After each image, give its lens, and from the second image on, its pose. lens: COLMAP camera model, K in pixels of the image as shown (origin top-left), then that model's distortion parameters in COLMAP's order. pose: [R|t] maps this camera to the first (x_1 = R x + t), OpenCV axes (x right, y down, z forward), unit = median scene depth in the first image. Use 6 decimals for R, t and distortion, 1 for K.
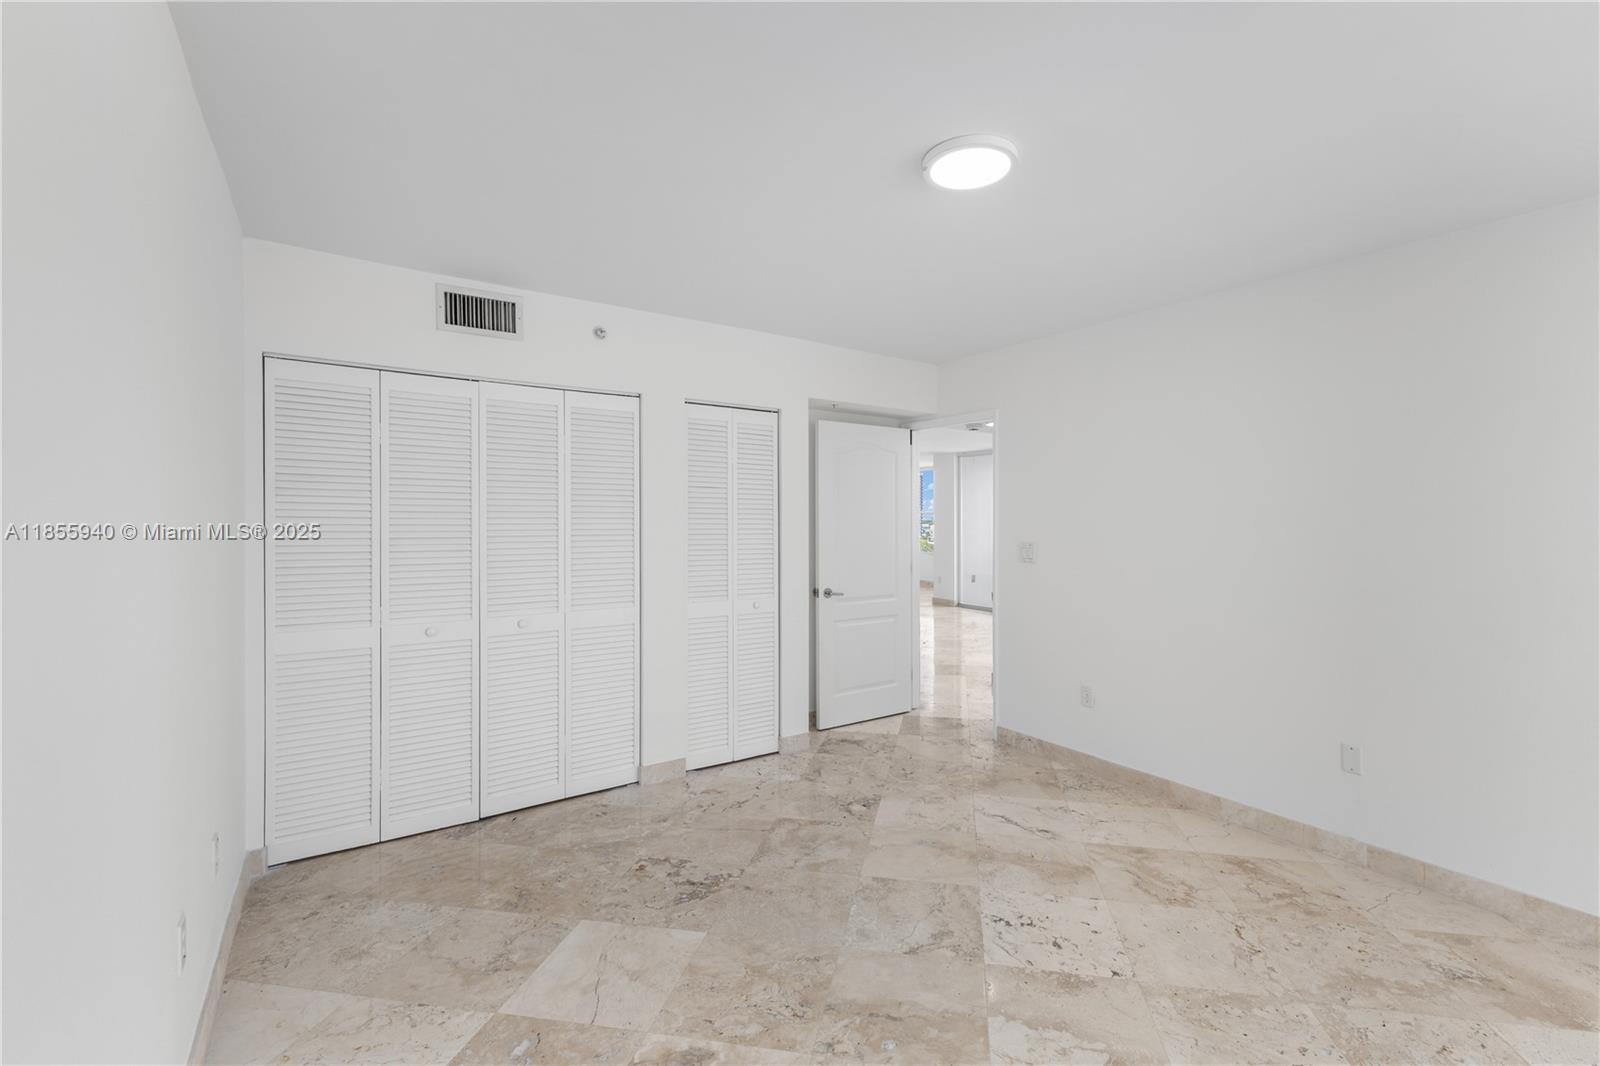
lens RADIAL K [[695.9, 0, 801.9], [0, 695.9, 526.7], [0, 0, 1]] dist [0.016028, -0.001900]
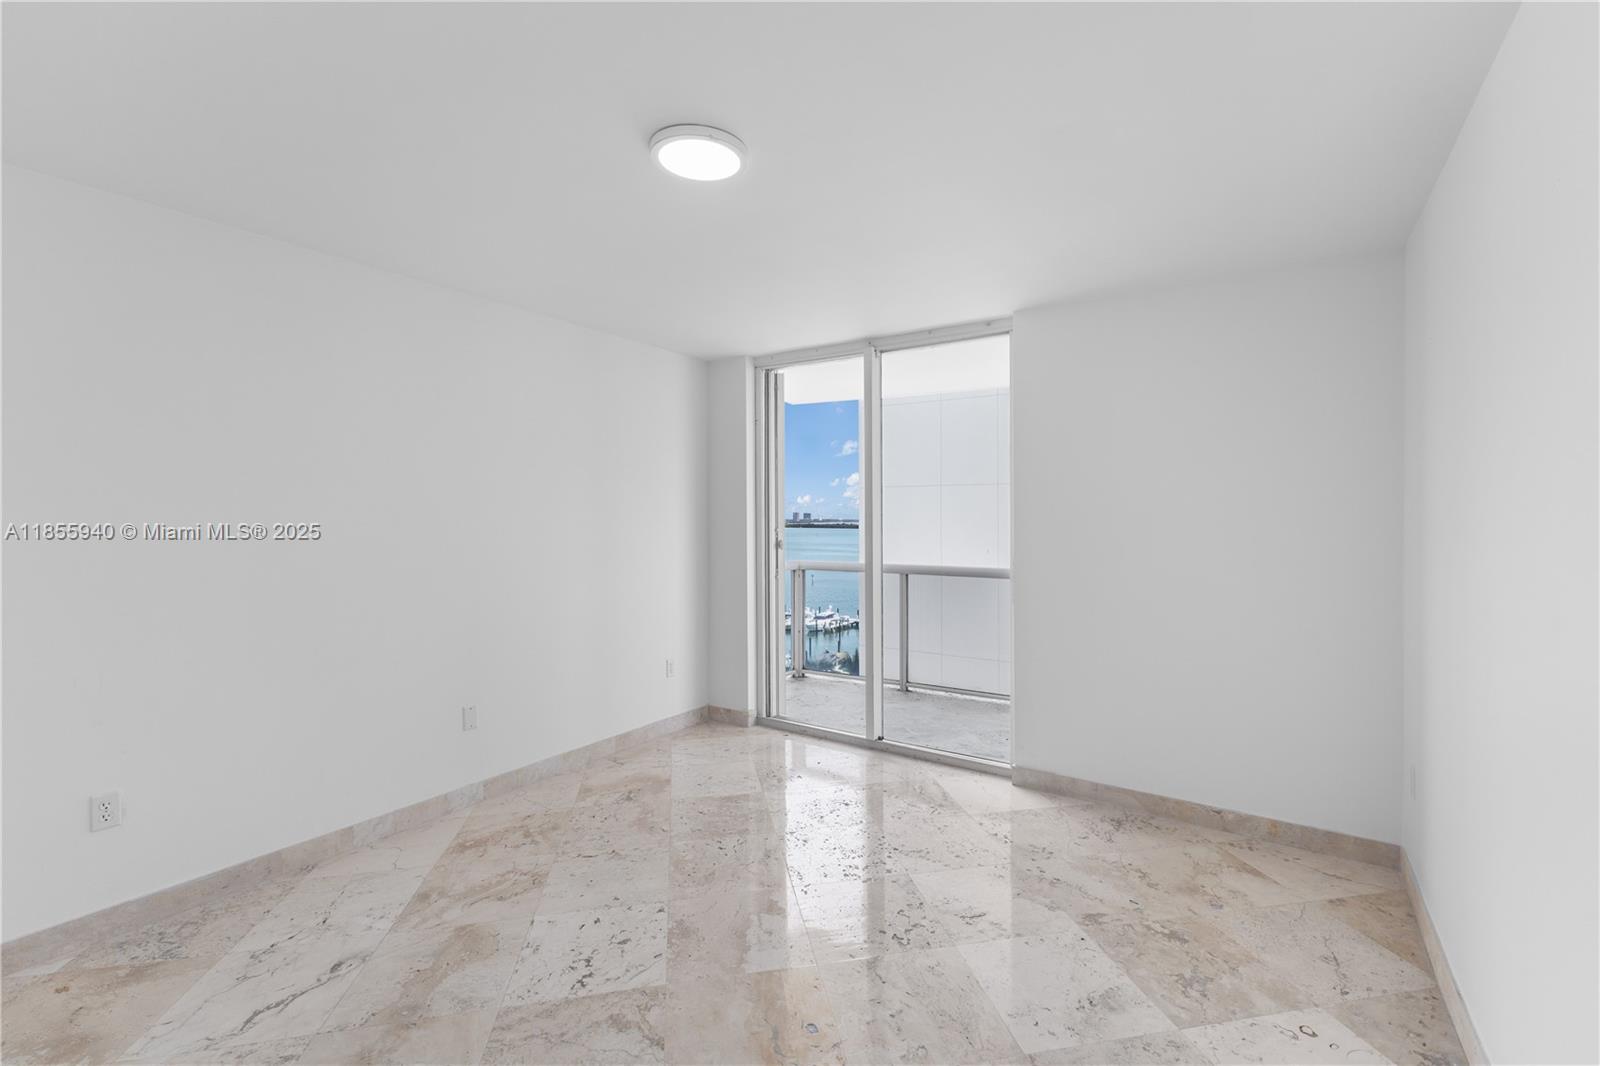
lens RADIAL K [[695.9, 0, 846.4], [0, 695.9, 517.6], [0, 0, 1]] dist [0.016028, -0.001900]
pose [[-0.432210, -0.006844, 0.901747, -0.583983], [0.003319, 0.999952, 0.009180, -0.016409], [-0.901767, 0.006960, -0.432167, 0.988900]]
